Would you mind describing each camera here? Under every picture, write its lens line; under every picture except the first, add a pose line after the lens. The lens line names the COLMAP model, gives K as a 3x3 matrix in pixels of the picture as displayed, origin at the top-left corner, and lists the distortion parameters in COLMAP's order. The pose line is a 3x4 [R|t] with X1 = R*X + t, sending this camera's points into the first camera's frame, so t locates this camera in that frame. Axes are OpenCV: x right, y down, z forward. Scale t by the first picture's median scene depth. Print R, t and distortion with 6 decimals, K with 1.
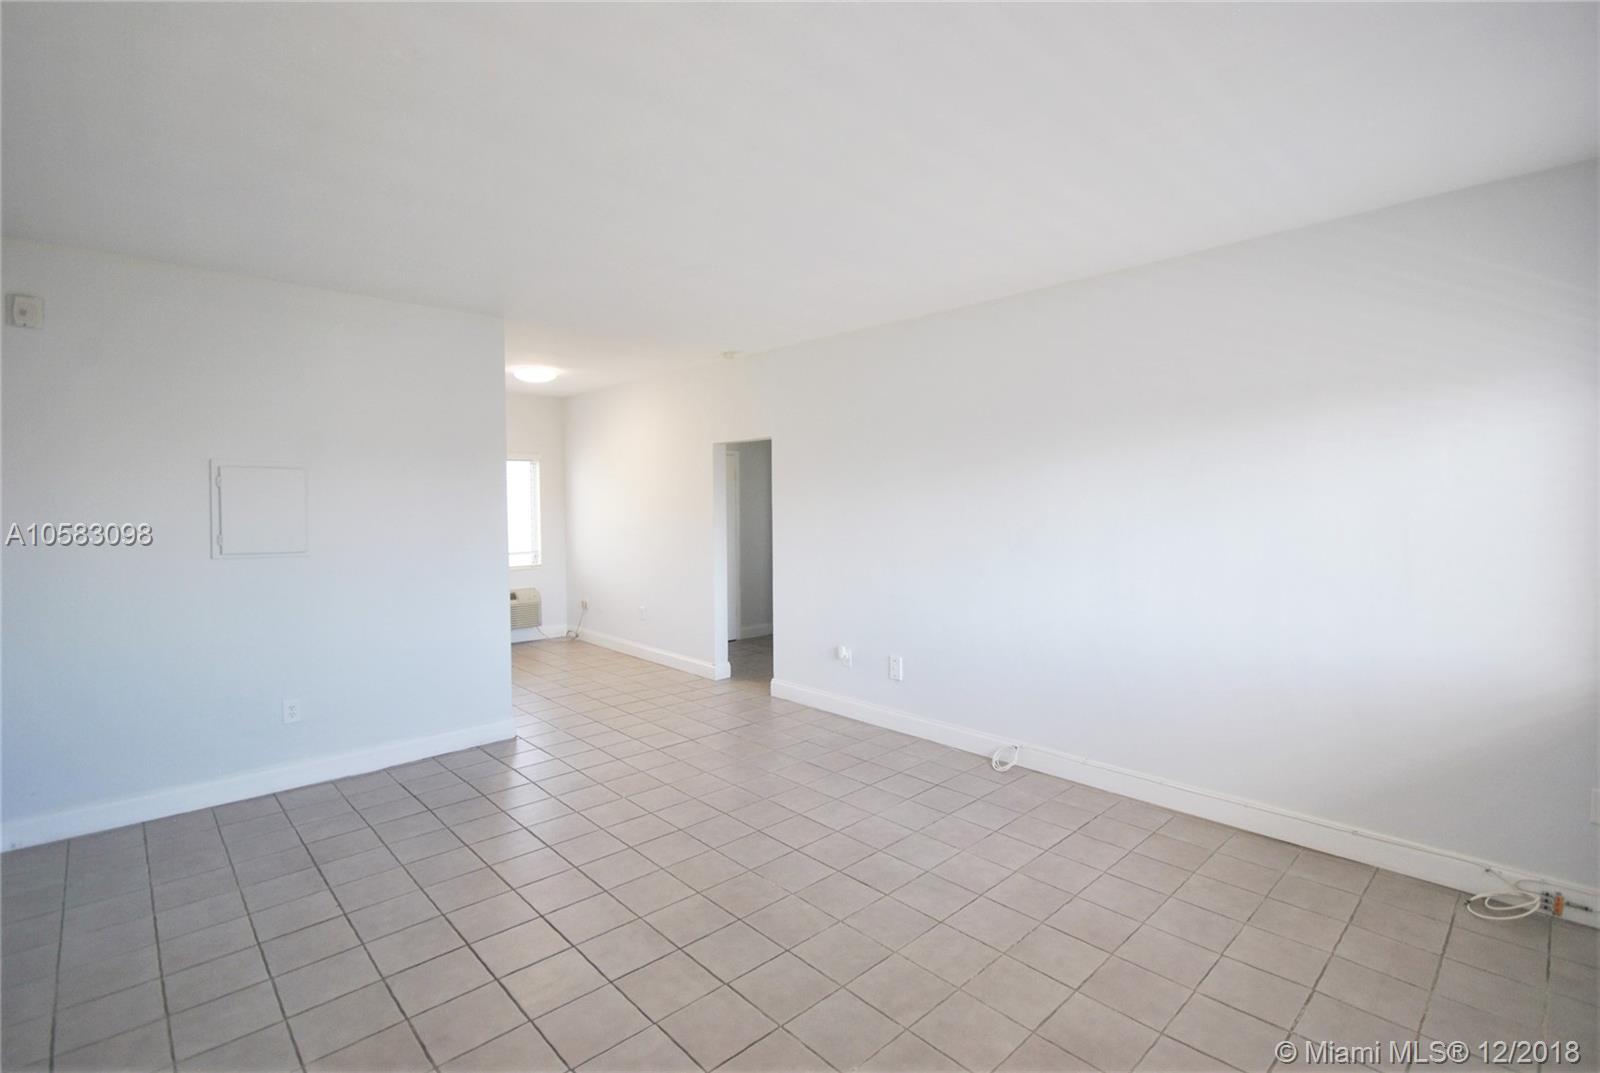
lens RADIAL K [[741.3, 0, 807.5], [0, 741.3, 539.3], [0, 0, 1]] dist [0.000673, -0.000332]
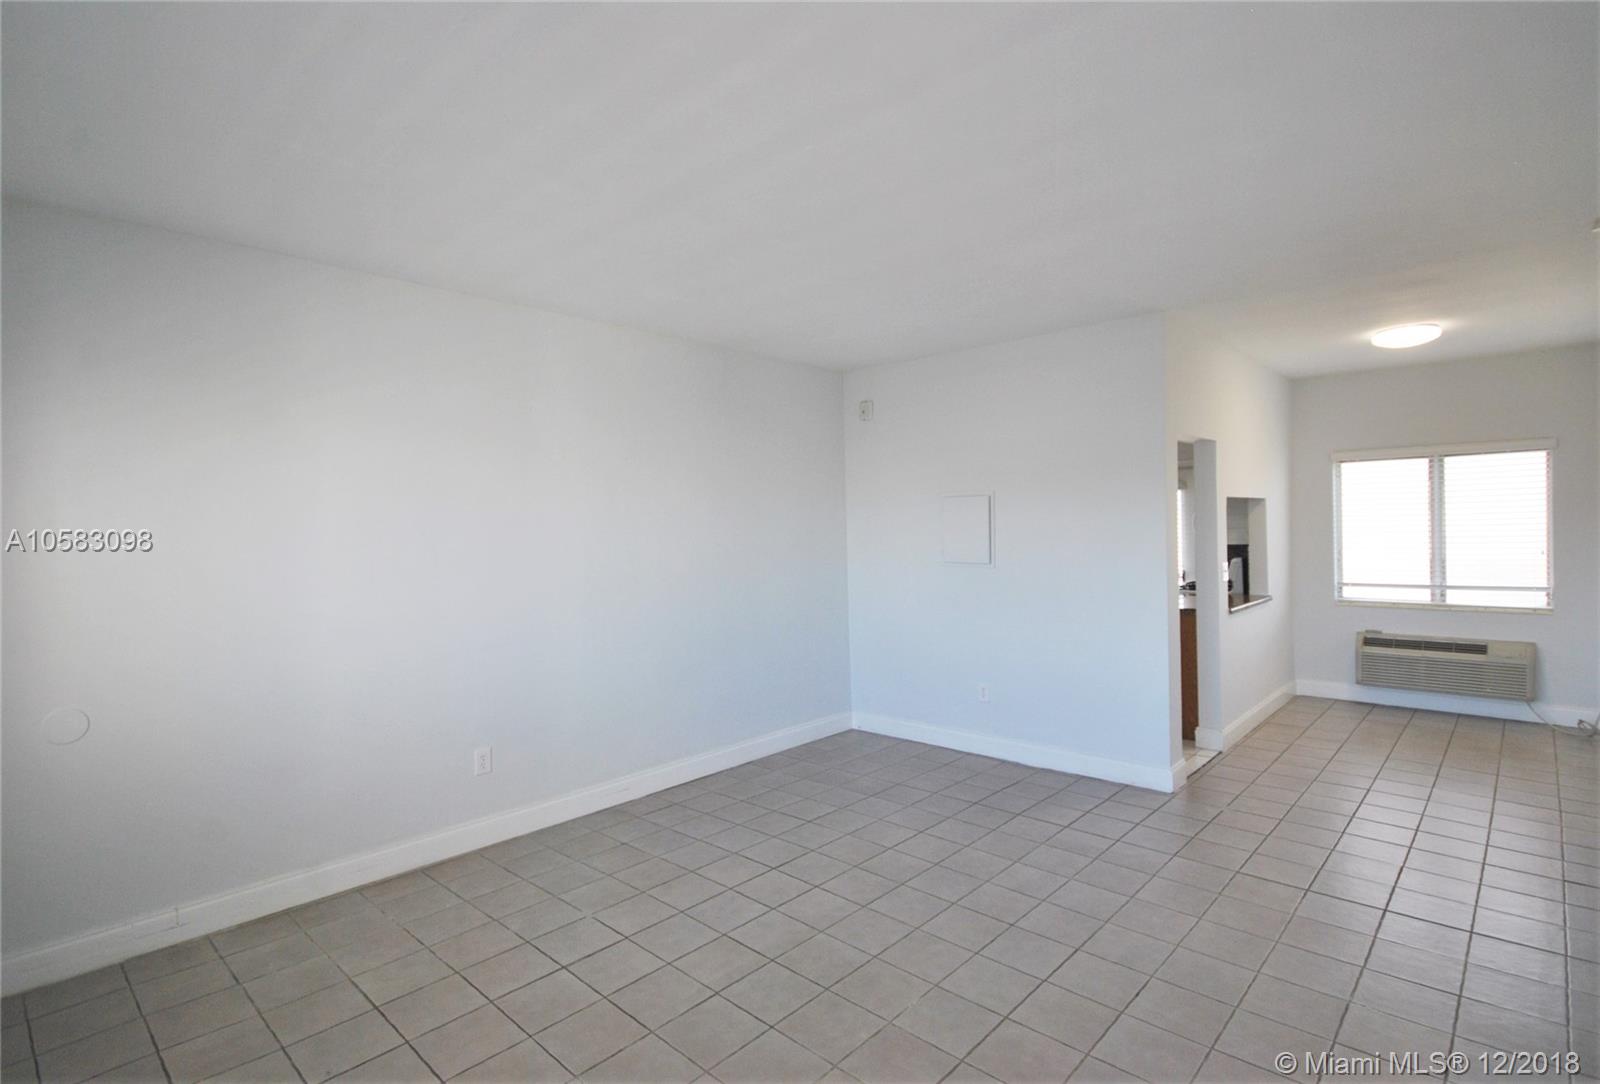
lens RADIAL K [[783.2, 0, 805.4], [0, 783.2, 529.6], [0, 0, 1]] dist [0.002707, -0.000695]
pose [[0.057718, 0.006486, -0.998312, 0.477905], [-0.032862, 0.999449, 0.004594, -0.028438], [0.997792, 0.032542, 0.057899, 0.502058]]
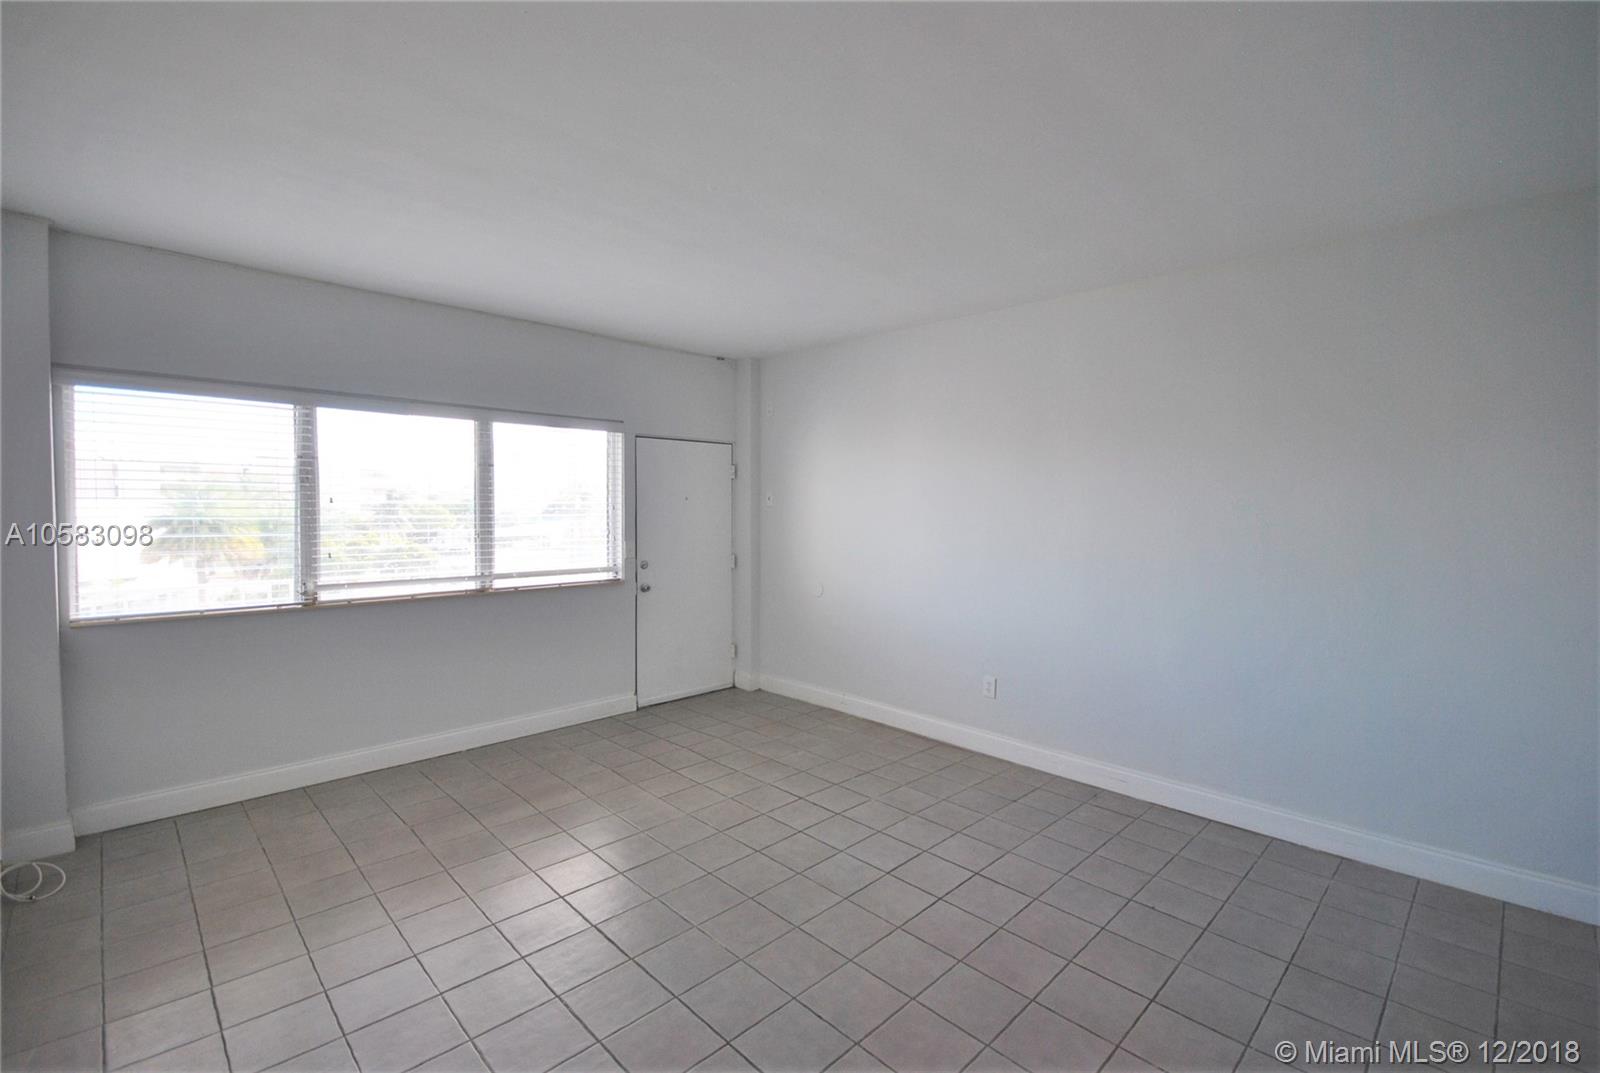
lens RADIAL K [[709.1, 0, 808.7], [0, 709.1, 529.8], [0, 0, 1]] dist [-0.002239, -0.001499]
pose [[-0.999803, -0.000804, -0.019855, -0.085136], [-0.002661, 0.995599, 0.093678, -0.058932], [0.019692, 0.093712, -0.995405, 1.091807]]
